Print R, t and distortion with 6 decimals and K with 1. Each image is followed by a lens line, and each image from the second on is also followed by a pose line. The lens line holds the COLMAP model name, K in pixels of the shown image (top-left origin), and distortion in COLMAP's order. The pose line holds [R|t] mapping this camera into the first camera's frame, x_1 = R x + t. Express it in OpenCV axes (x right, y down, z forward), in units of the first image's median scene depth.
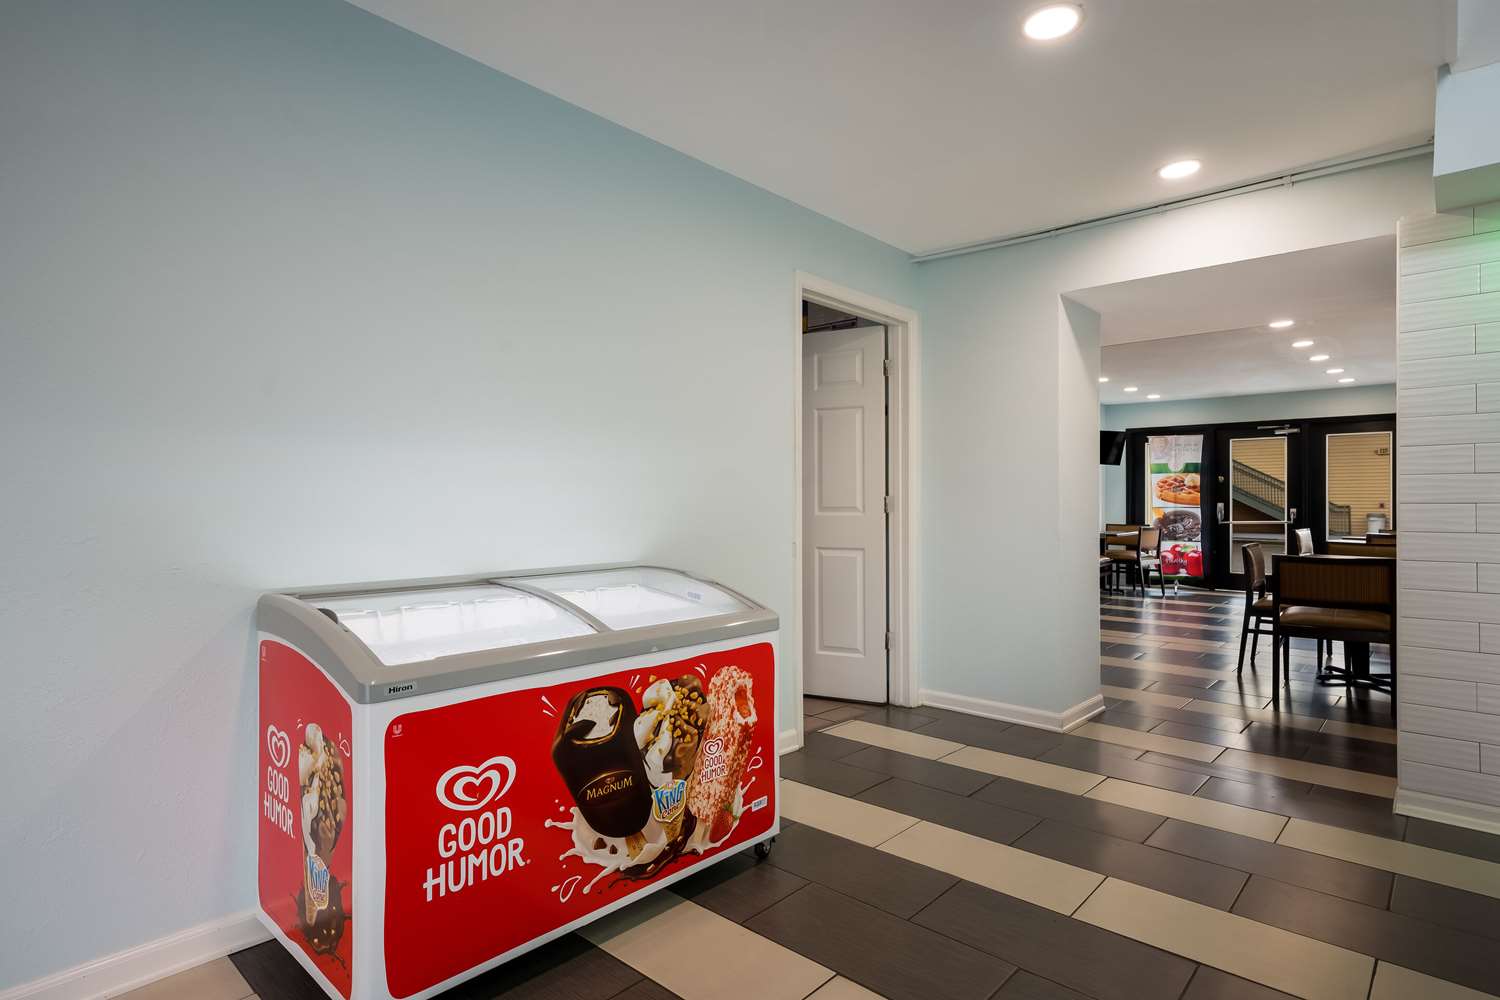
lens RADIAL K [[800.3, 0, 745.5], [0, 800.3, 500.0], [0, 0, 1]] dist [0.005008, 0.002795]
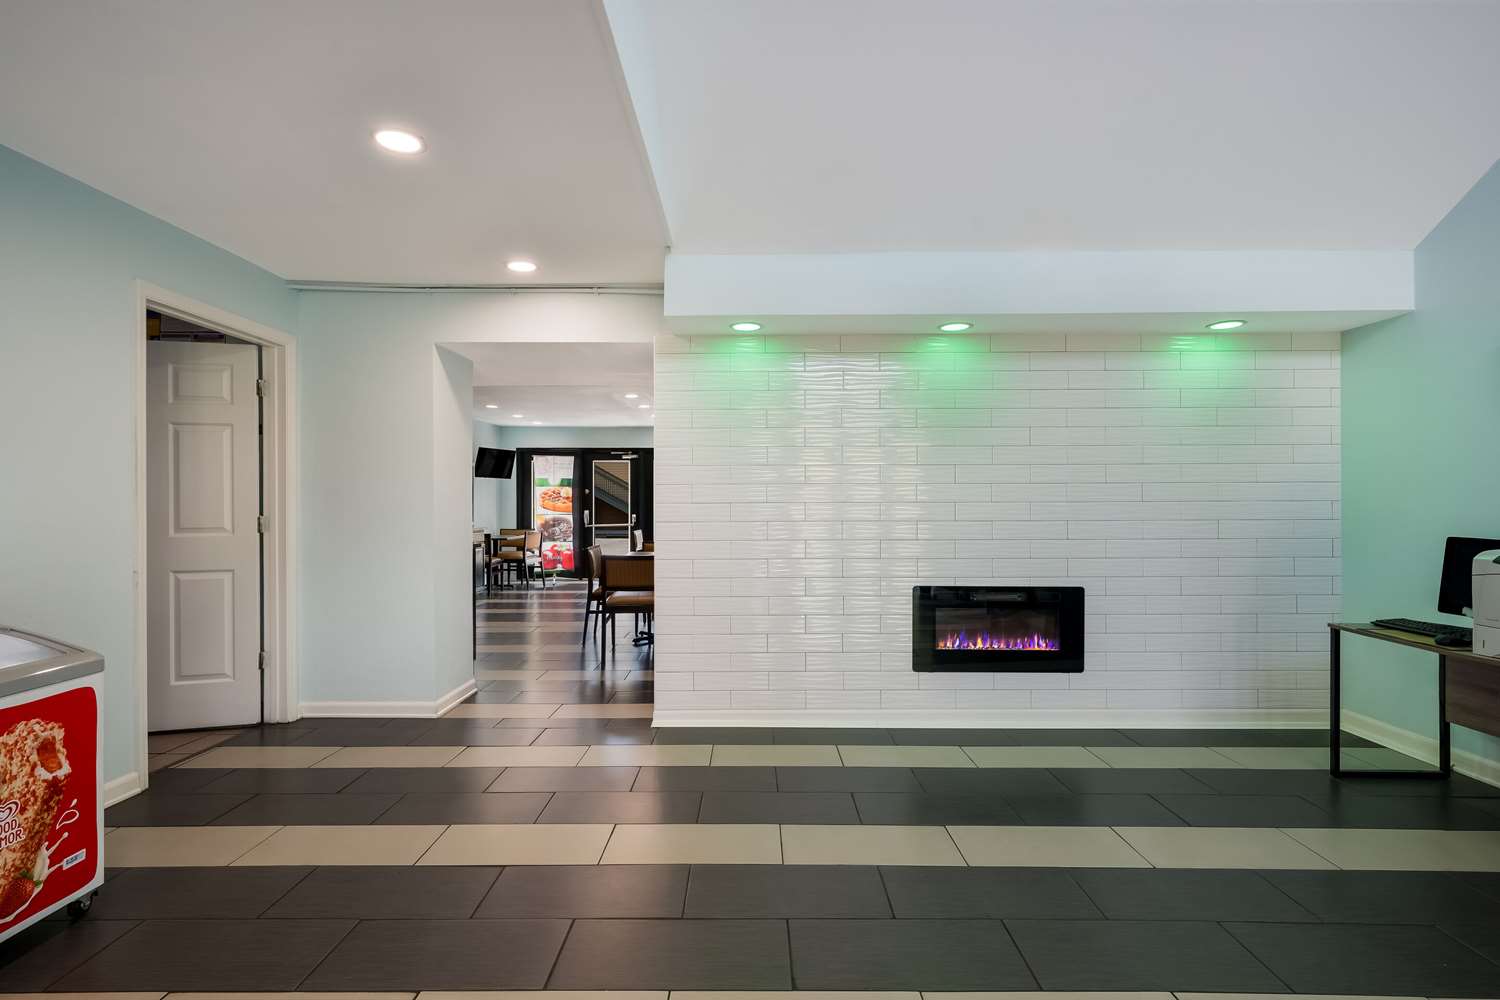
lens RADIAL K [[739.0, 0, 759.2], [0, 739.0, 503.4], [0, 0, 1]] dist [0.004888, 0.001988]
pose [[0.739170, -0.003004, 0.673512, 0.013783], [0.001316, 0.999995, 0.003015, -0.023579], [-0.673517, -0.001343, 0.739170, -0.108483]]
